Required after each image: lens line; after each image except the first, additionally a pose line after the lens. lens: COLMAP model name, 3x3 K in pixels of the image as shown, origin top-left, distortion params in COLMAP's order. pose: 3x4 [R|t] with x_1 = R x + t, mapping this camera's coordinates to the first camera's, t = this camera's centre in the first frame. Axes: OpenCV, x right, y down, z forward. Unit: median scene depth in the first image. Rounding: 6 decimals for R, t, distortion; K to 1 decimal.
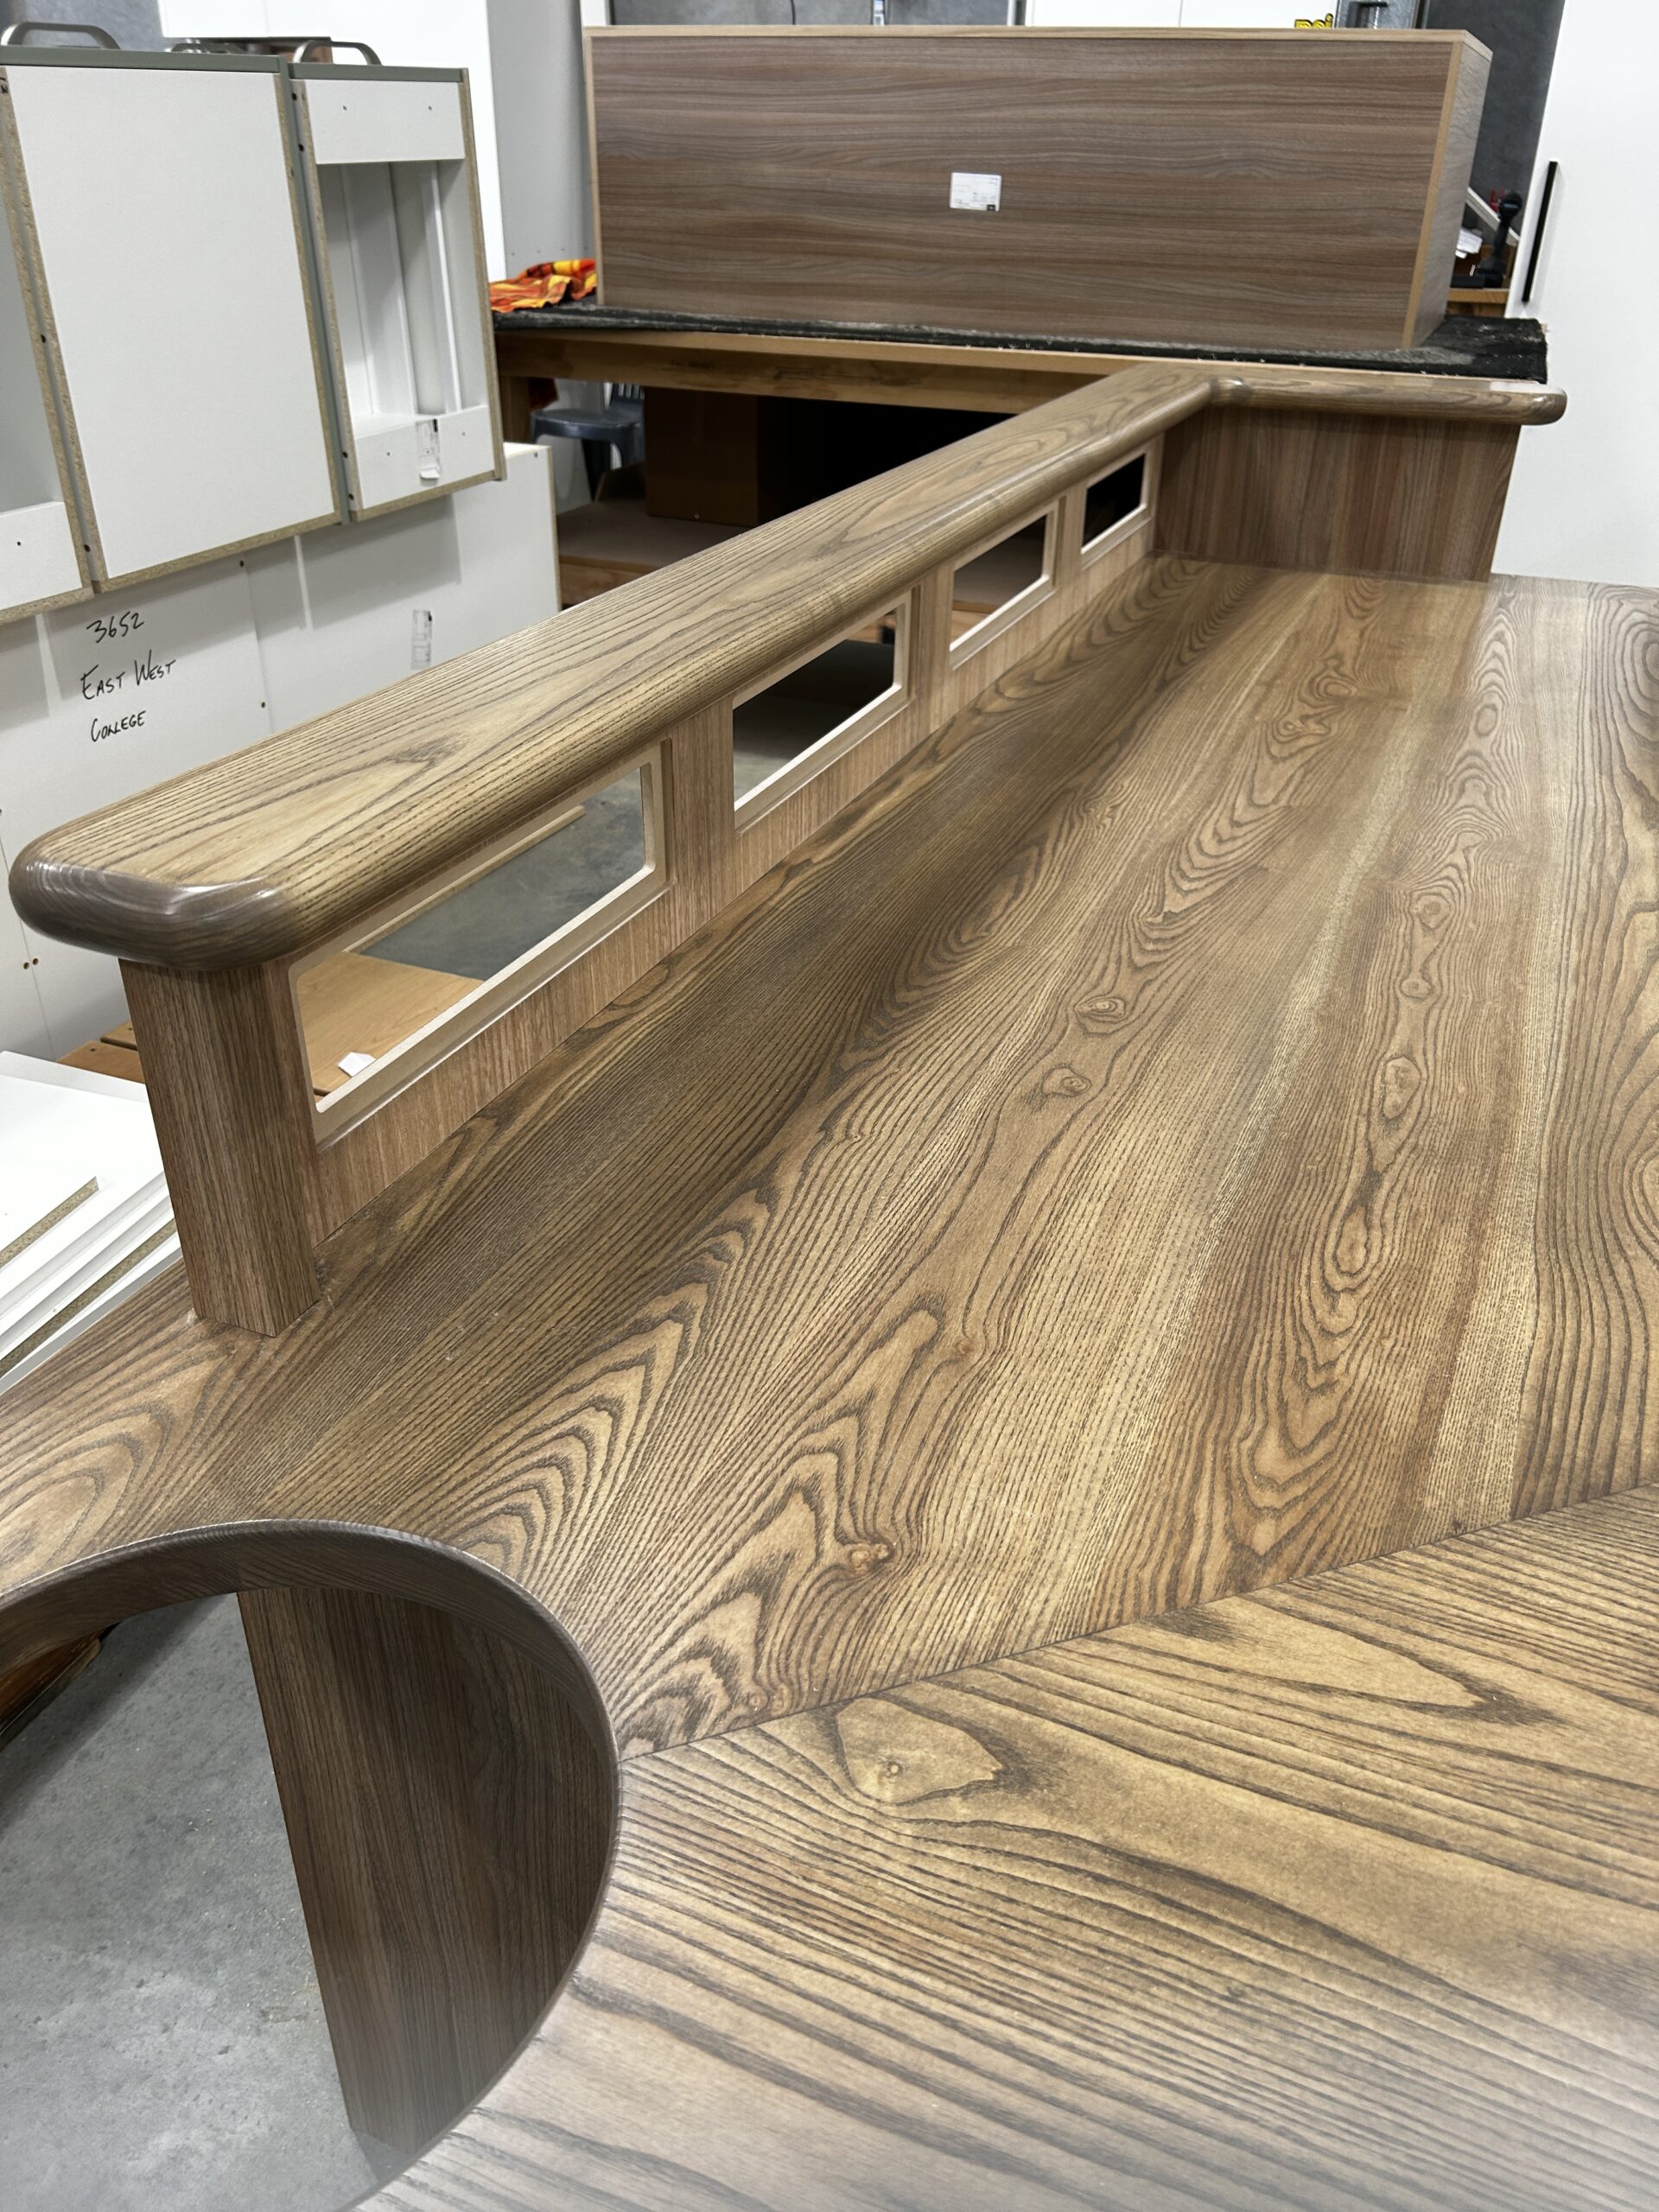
lens RADIAL K [[1687.5, 0, 835.2], [0, 1687.5, 1122.9], [0, 0, 1]] dist [0.043885, -0.039959]
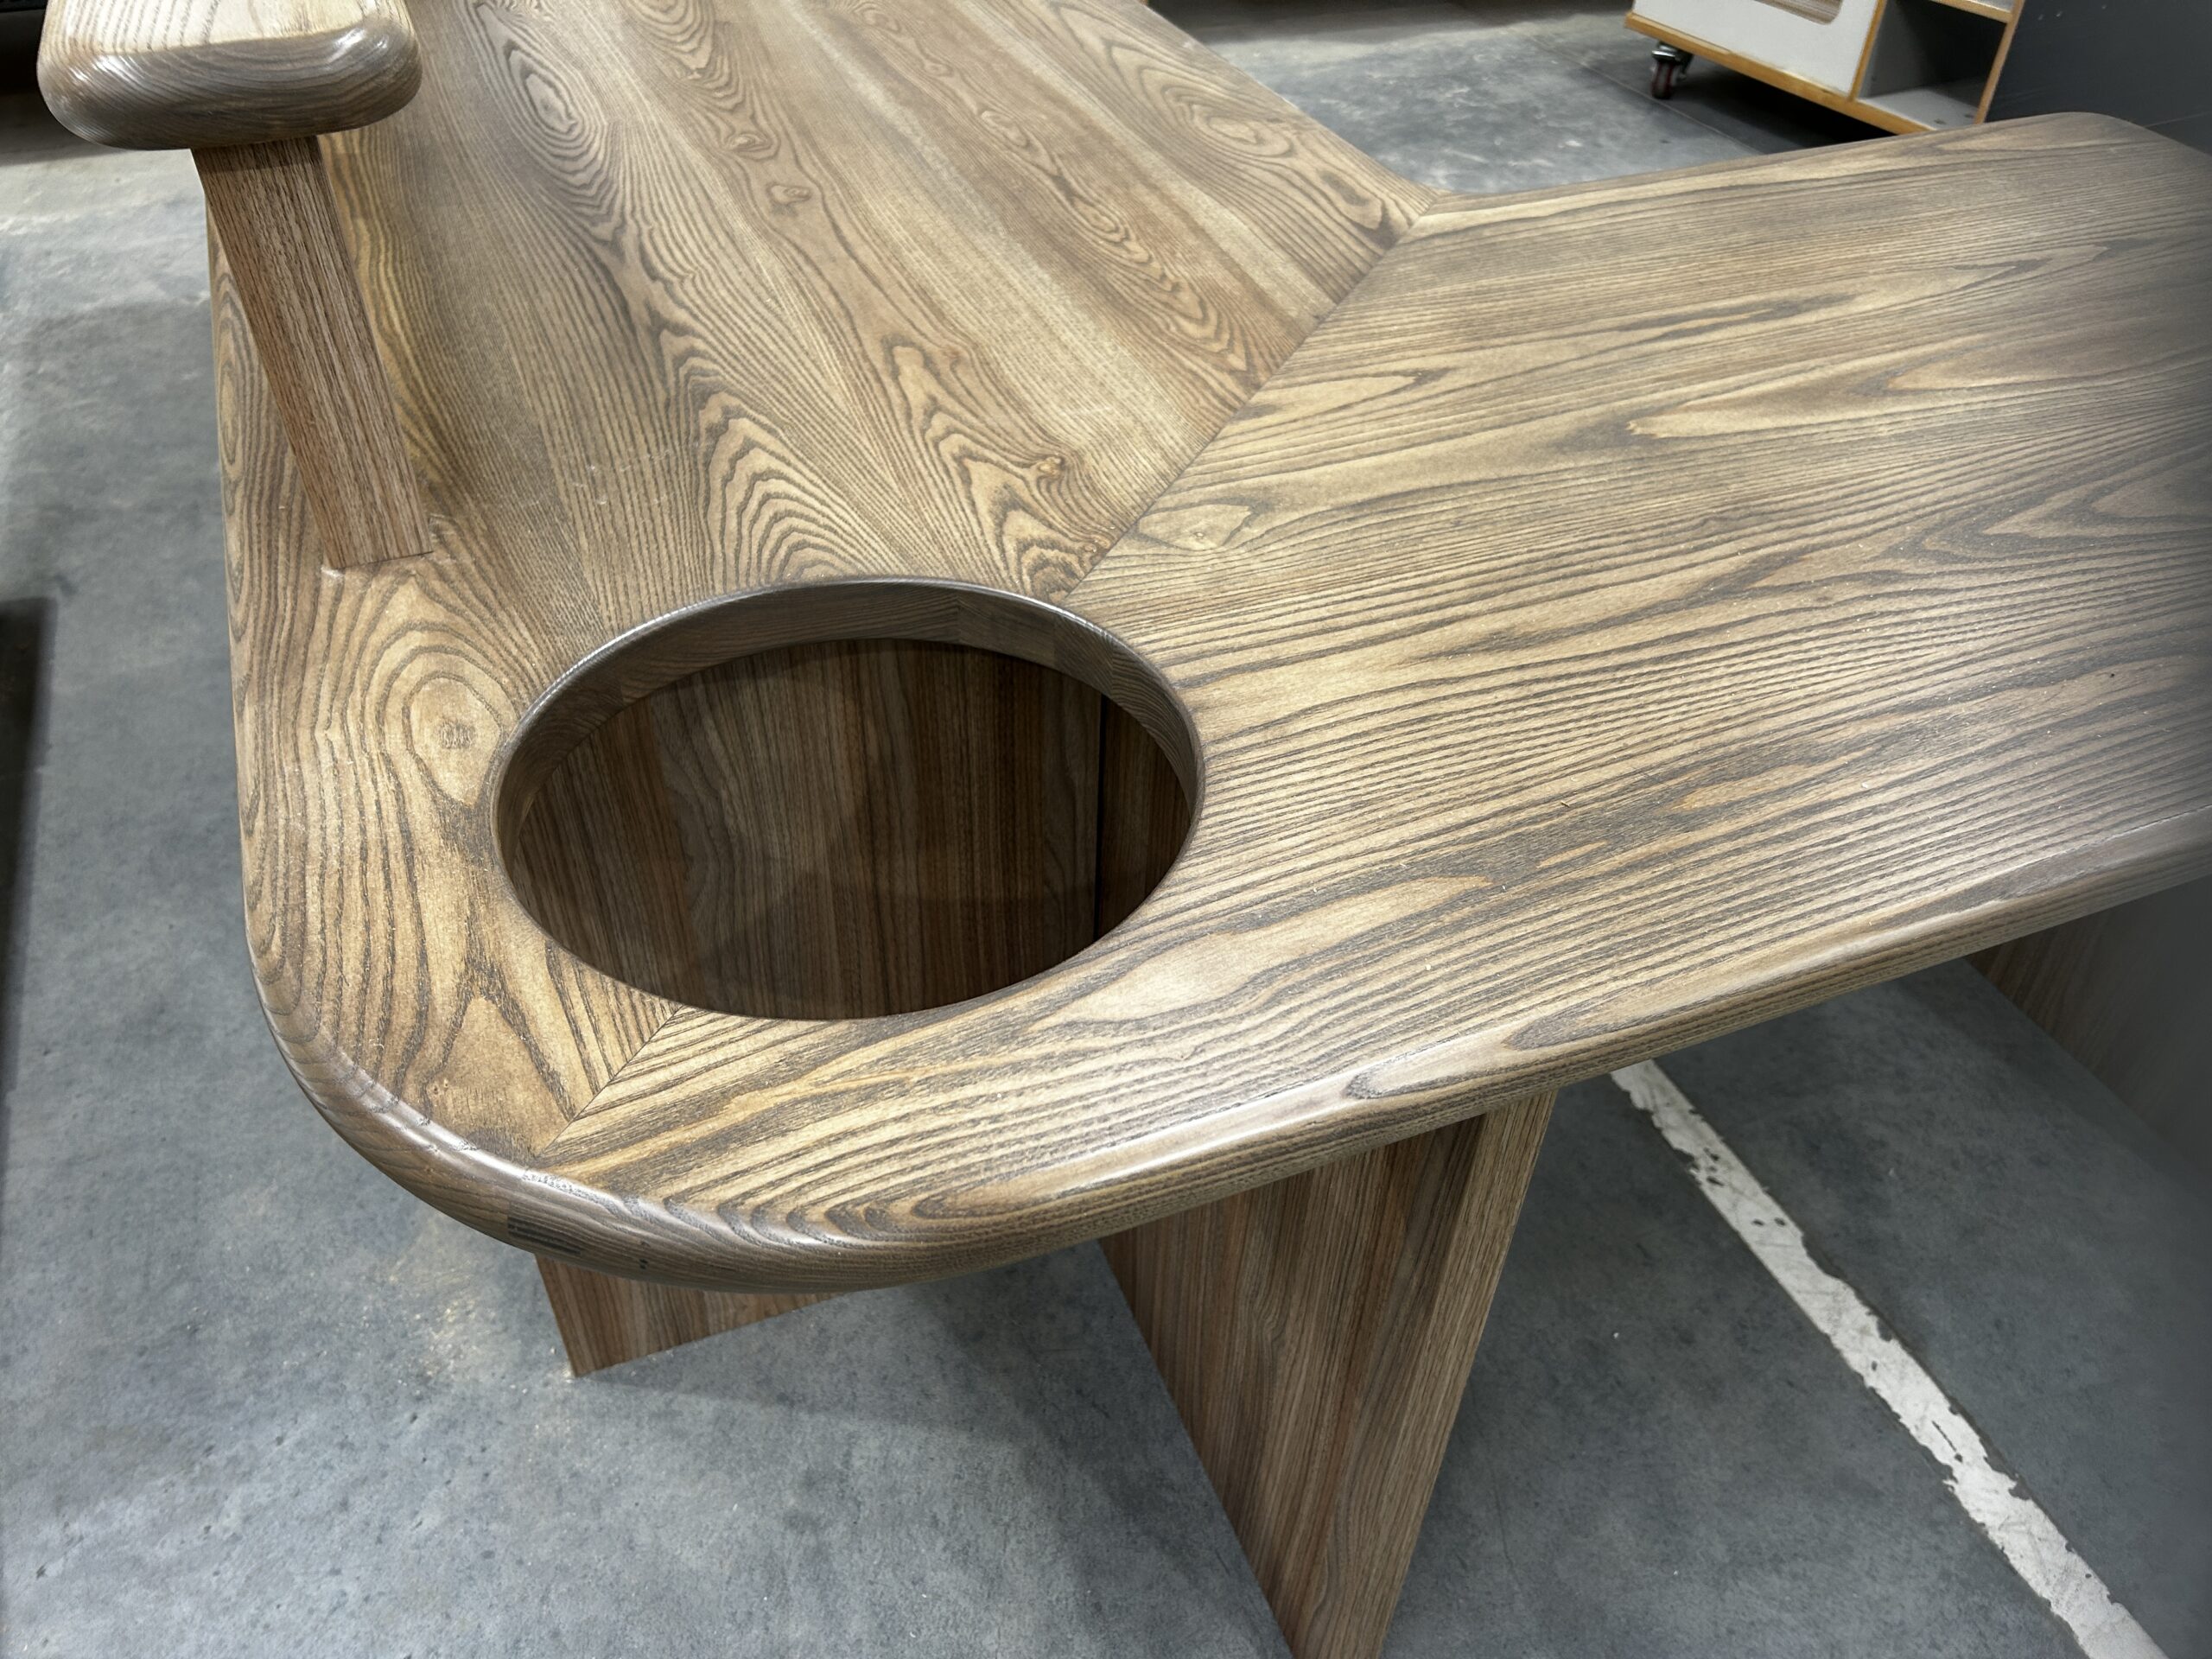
lens RADIAL K [[1687.5, 0, 1115.7], [0, 1687.5, 829.8], [0, 0, 1]] dist [0.043885, -0.039959]
pose [[0.712005, -0.463915, 0.527098, -0.674242], [0.349555, 0.885216, 0.306926, 0.107514], [-0.608983, -0.034283, 0.792442, -0.068385]]
